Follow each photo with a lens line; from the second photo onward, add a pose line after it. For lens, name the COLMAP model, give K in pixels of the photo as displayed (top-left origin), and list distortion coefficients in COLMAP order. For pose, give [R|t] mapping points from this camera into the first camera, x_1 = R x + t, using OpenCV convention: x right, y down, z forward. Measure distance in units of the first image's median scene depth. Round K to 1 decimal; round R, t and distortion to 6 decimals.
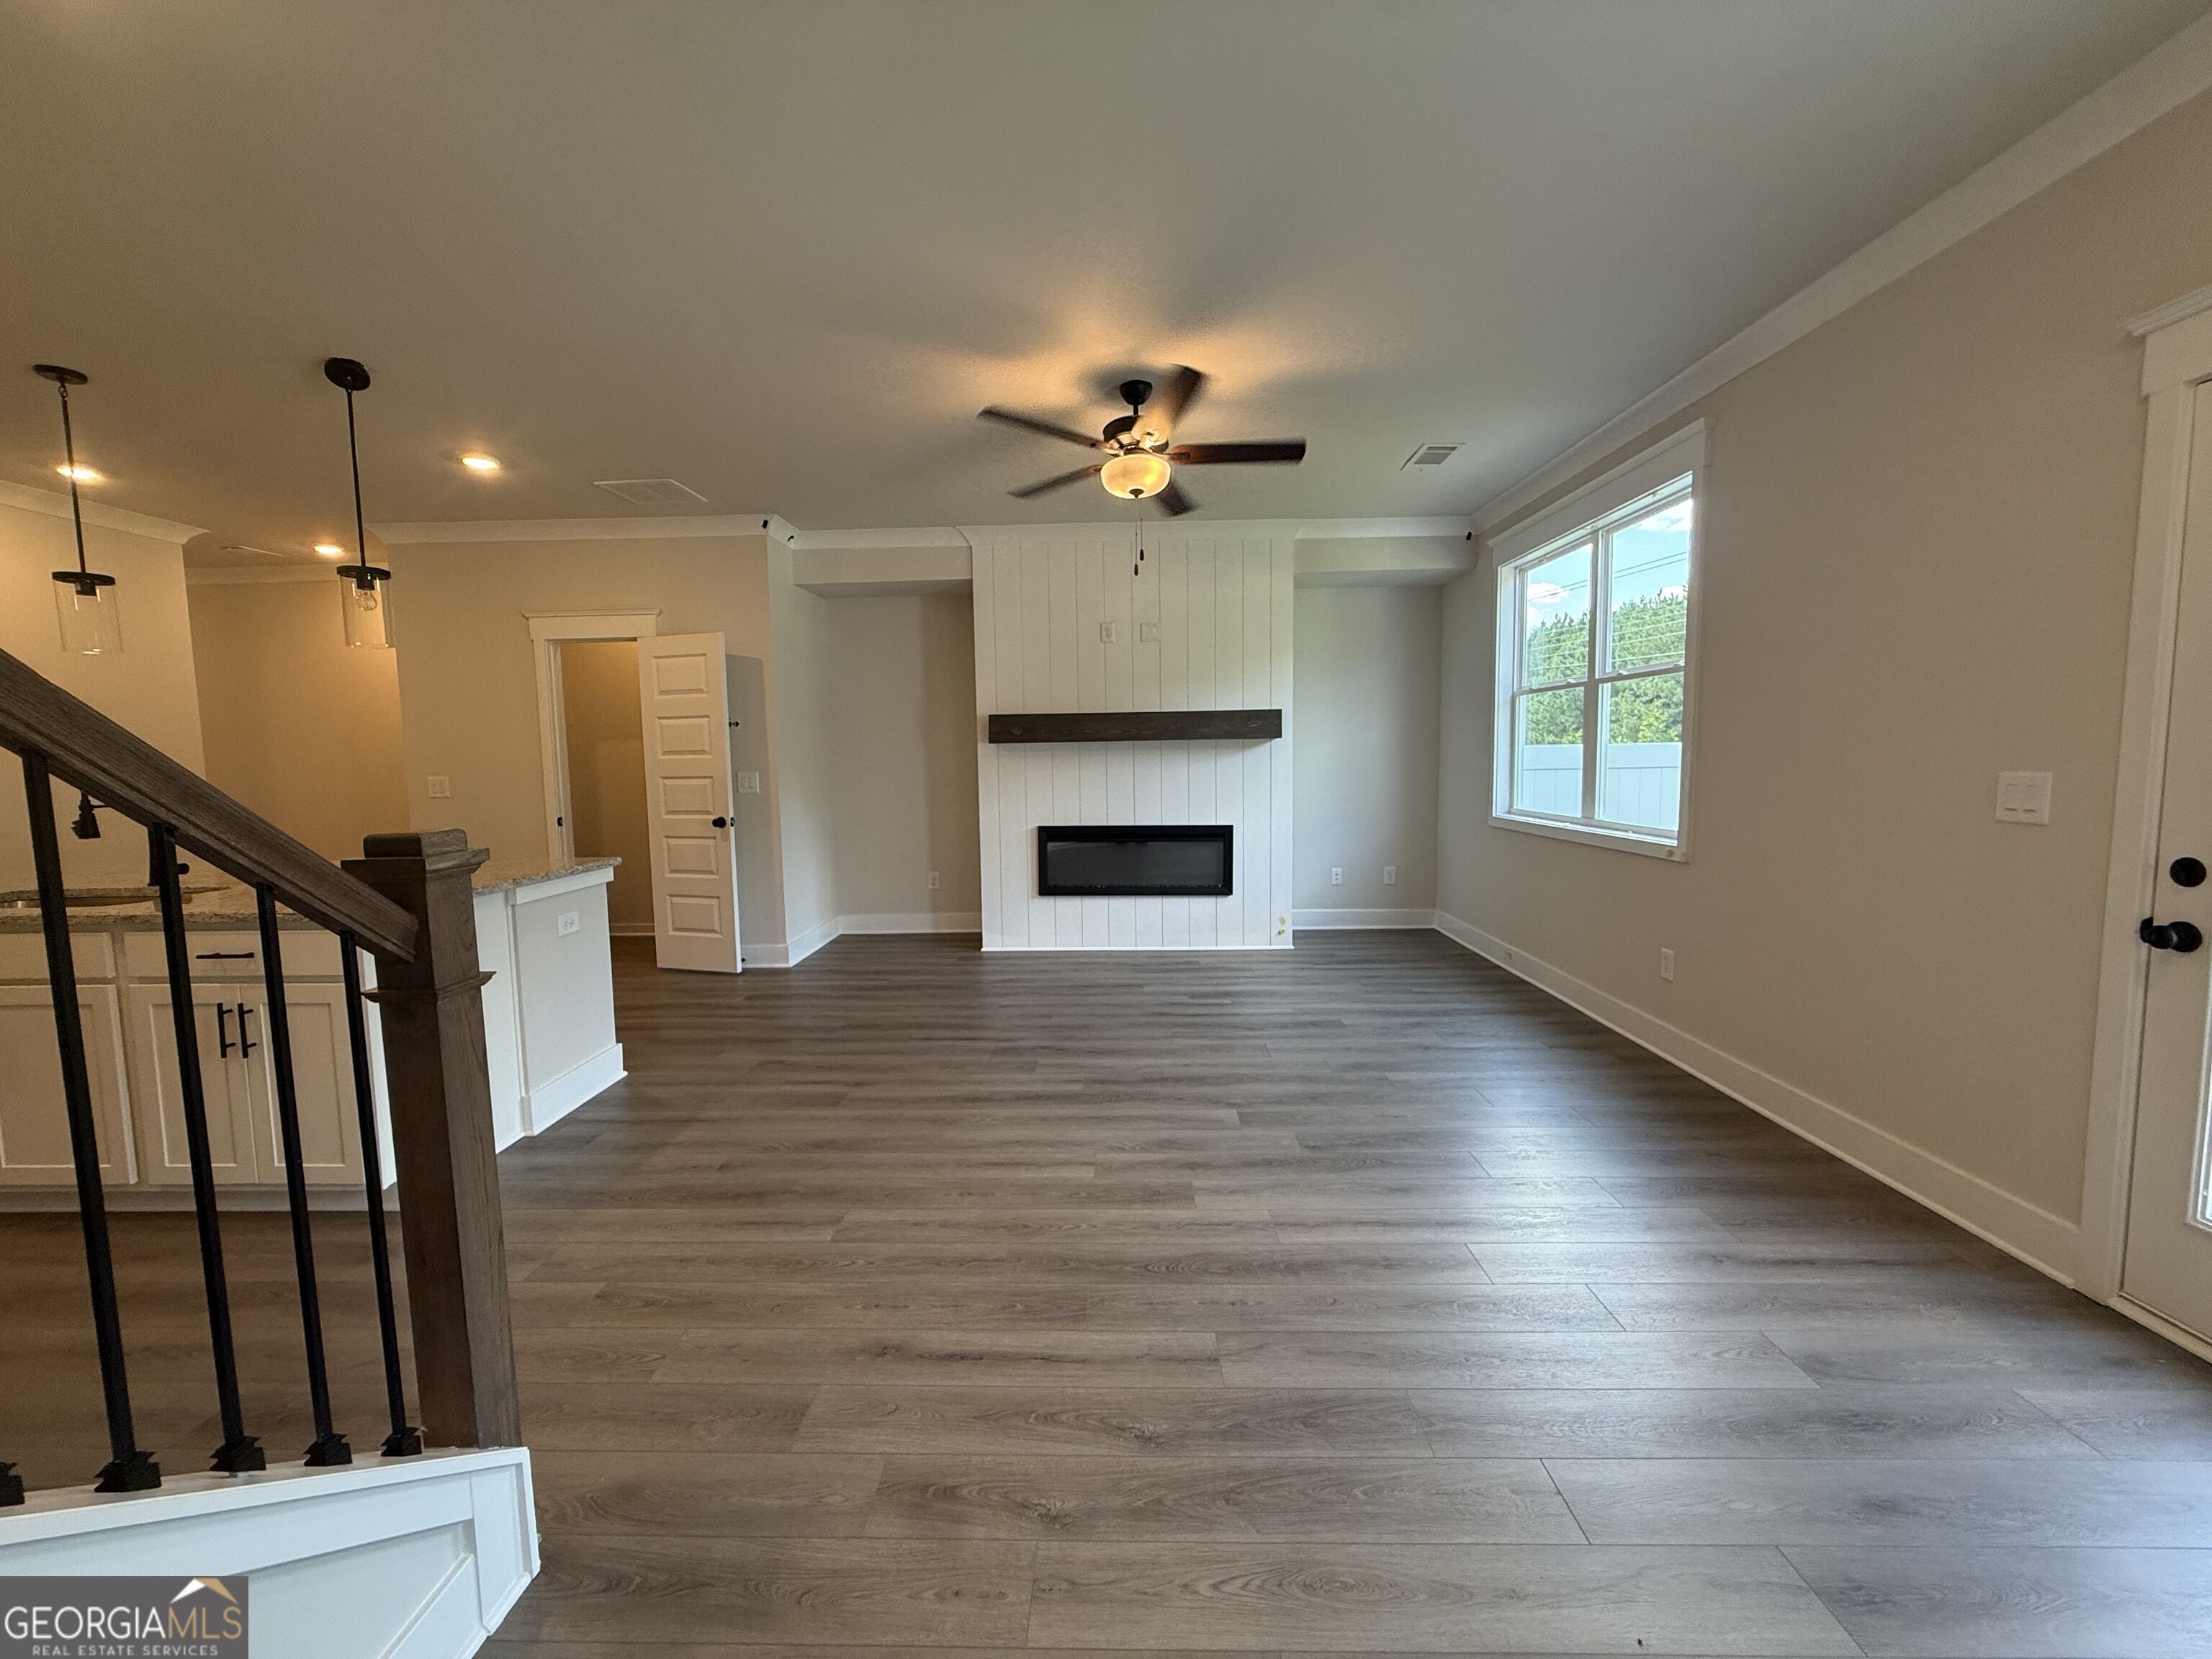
lens RADIAL K [[884.1, 0, 1110.2], [0, 884.1, 833.8], [0, 0, 1]] dist [-0.001897, 0.000416]
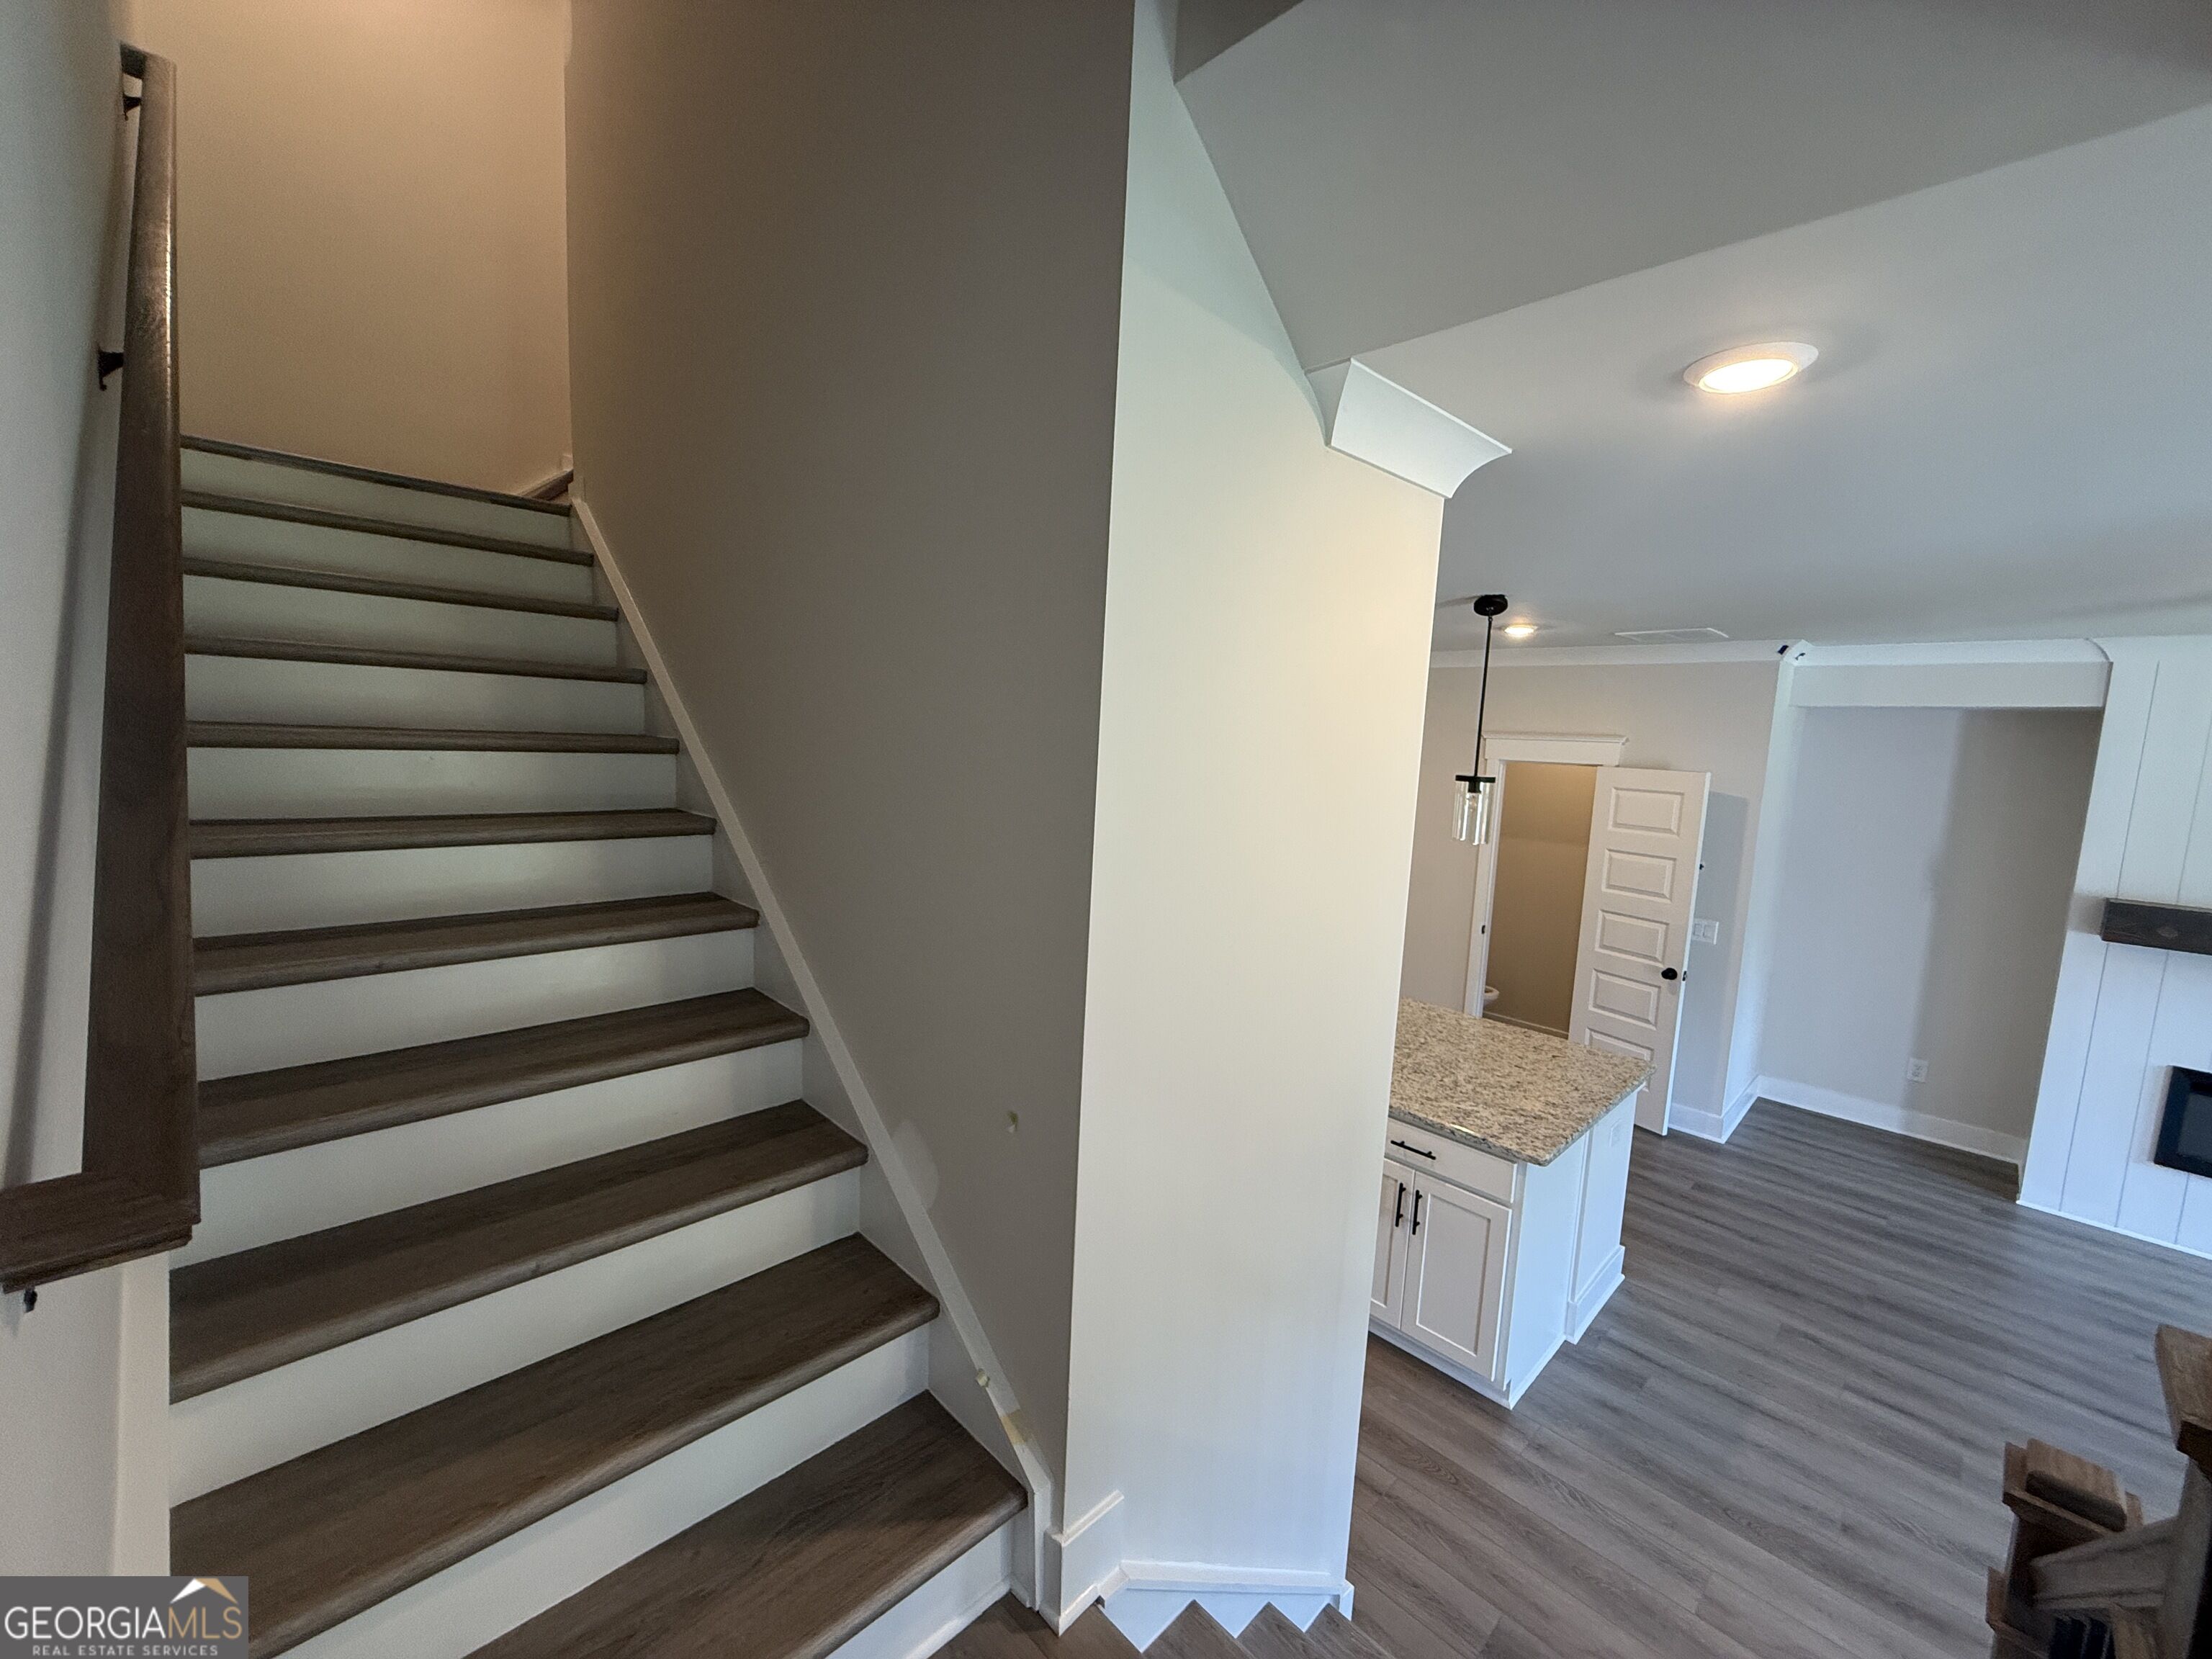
lens RADIAL K [[884.1, 0, 1092.4], [0, 884.1, 830.5], [0, 0, 1]] dist [-0.001897, 0.000416]
pose [[0.704028, 0.125529, -0.698990, -0.347151], [-0.115593, 0.991384, 0.061613, -0.215790], [0.700702, 0.037421, 0.712472, -0.131753]]
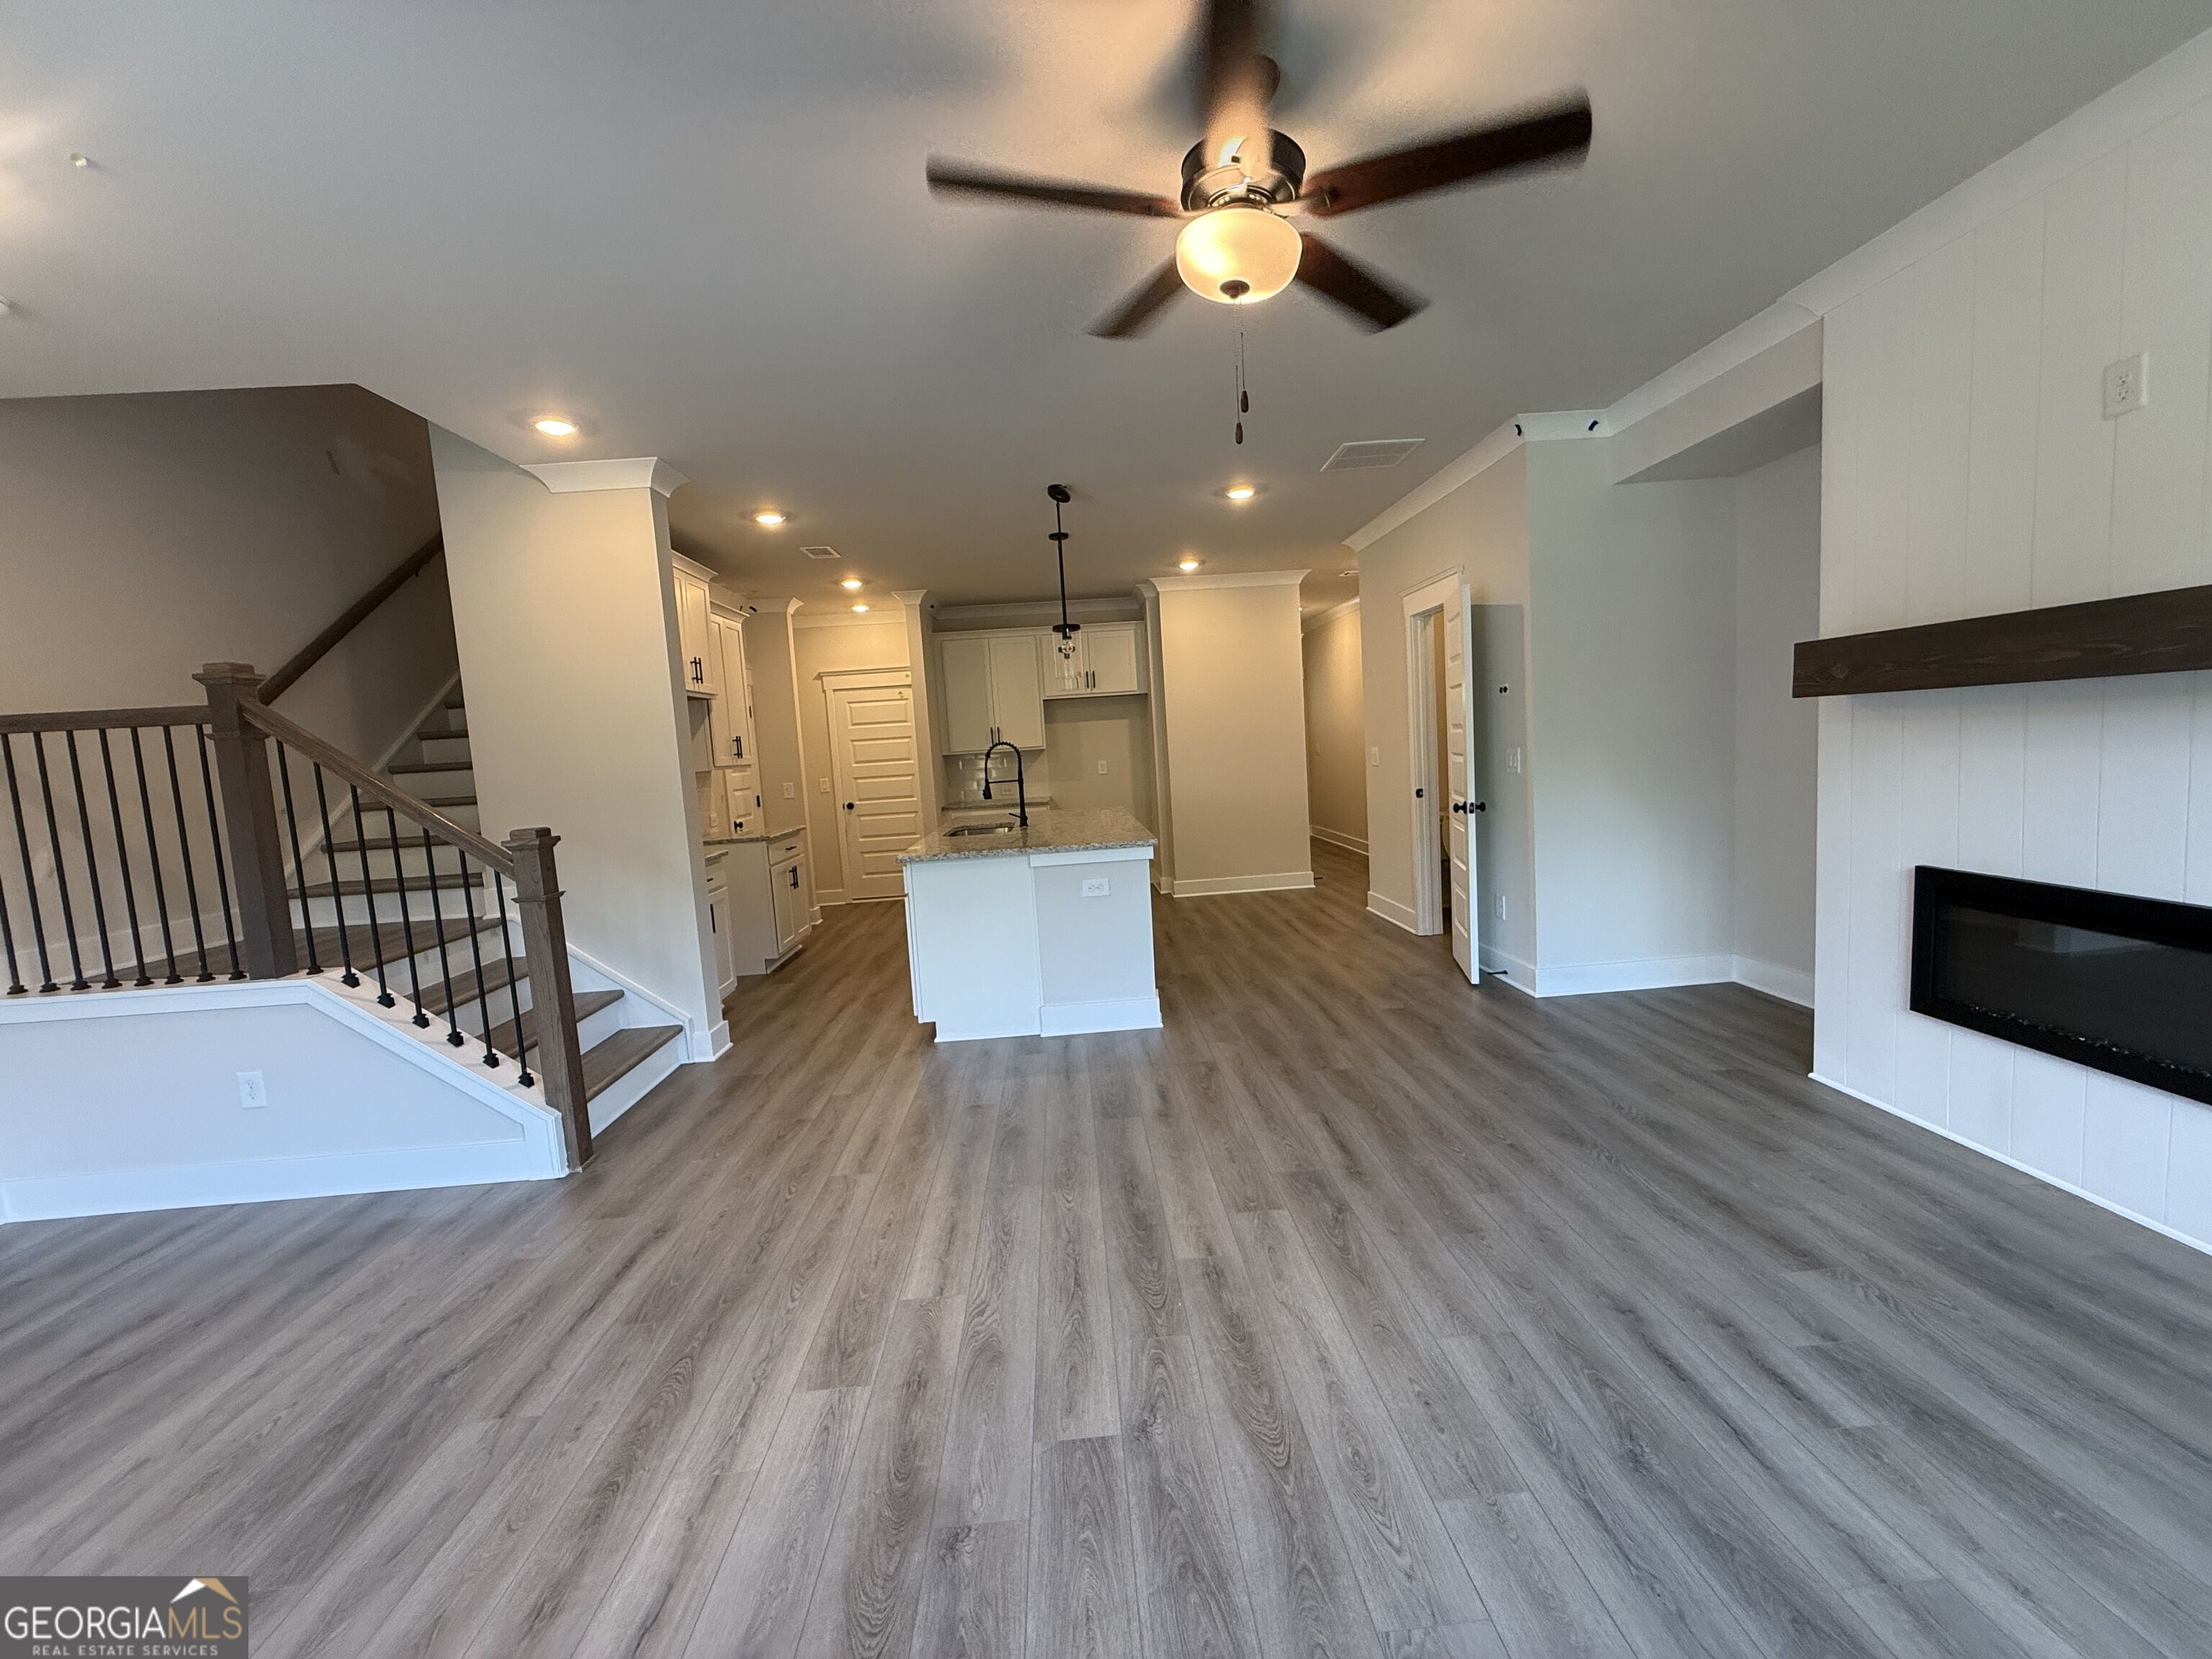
lens RADIAL K [[884.1, 0, 1087.4], [0, 884.1, 823.8], [0, 0, 1]] dist [-0.001897, 0.000416]
pose [[0.057690, 0.098293, -0.993484, 0.578948], [-0.028778, 0.994892, 0.096761, -0.101714], [0.997920, 0.023008, 0.060224, 0.844323]]
